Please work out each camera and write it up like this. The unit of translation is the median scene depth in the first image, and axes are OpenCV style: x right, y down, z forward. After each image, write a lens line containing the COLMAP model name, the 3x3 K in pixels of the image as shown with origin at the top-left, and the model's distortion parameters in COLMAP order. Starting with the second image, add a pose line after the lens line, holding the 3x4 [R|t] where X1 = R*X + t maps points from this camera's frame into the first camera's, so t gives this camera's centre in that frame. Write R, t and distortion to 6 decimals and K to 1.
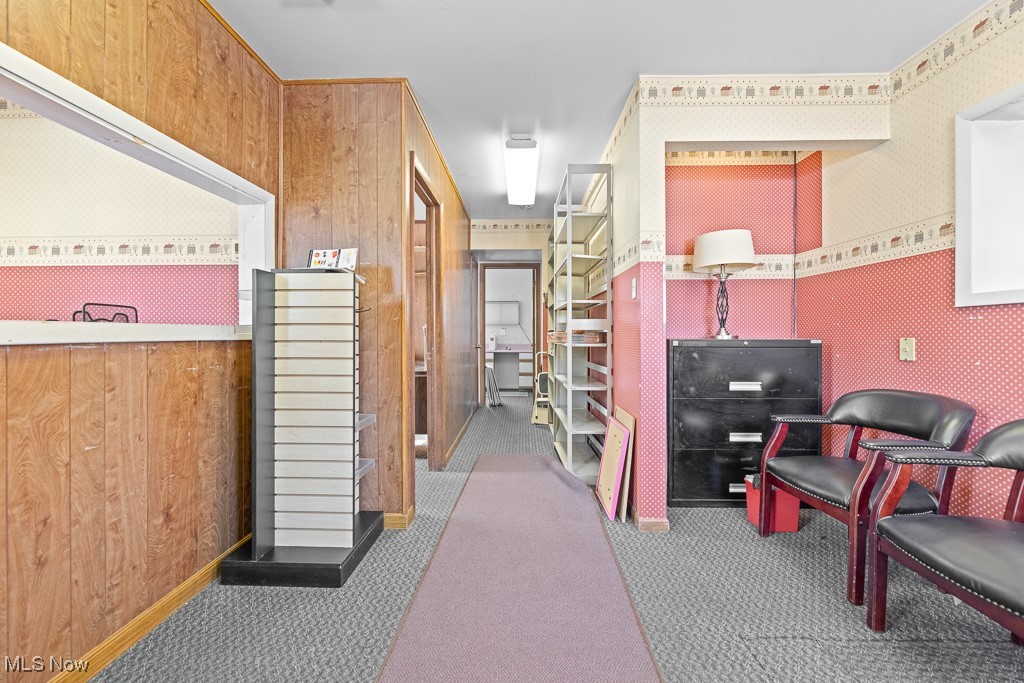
lens RADIAL K [[418.3, 0, 512.6], [0, 418.3, 334.9], [0, 0, 1]] dist [-0.004647, -0.000035]
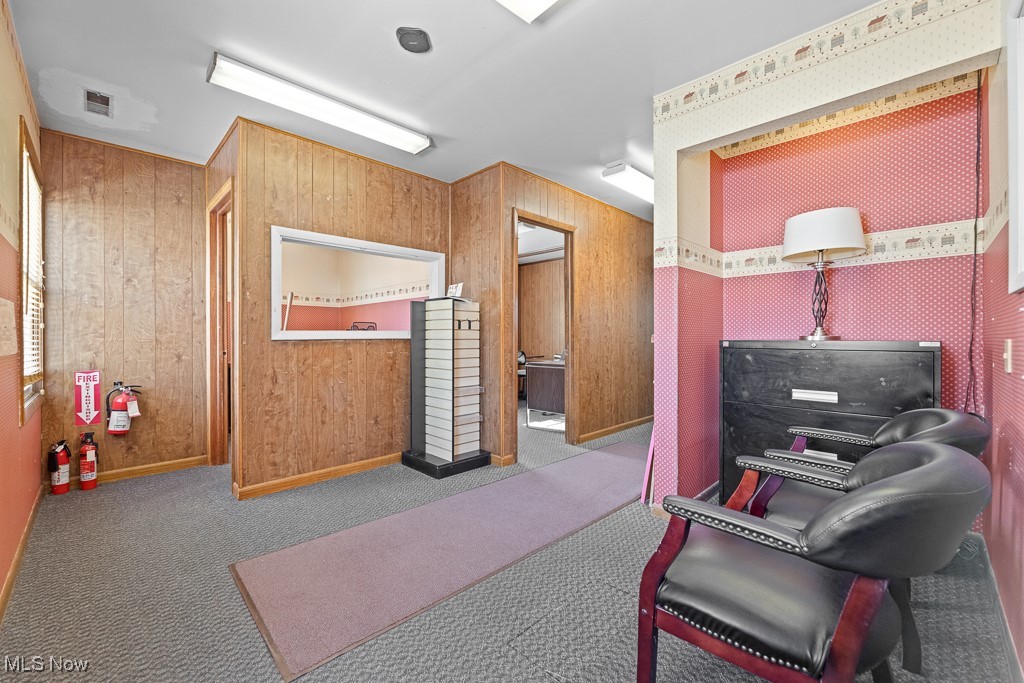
lens RADIAL K [[418.3, 0, 505.5], [0, 418.3, 337.6], [0, 0, 1]] dist [-0.004647, -0.000035]
pose [[0.719401, 0.002005, -0.694592, 0.787367], [0.001200, 0.999991, 0.004130, 0.000283], [0.694594, -0.003805, 0.719392, -0.053035]]
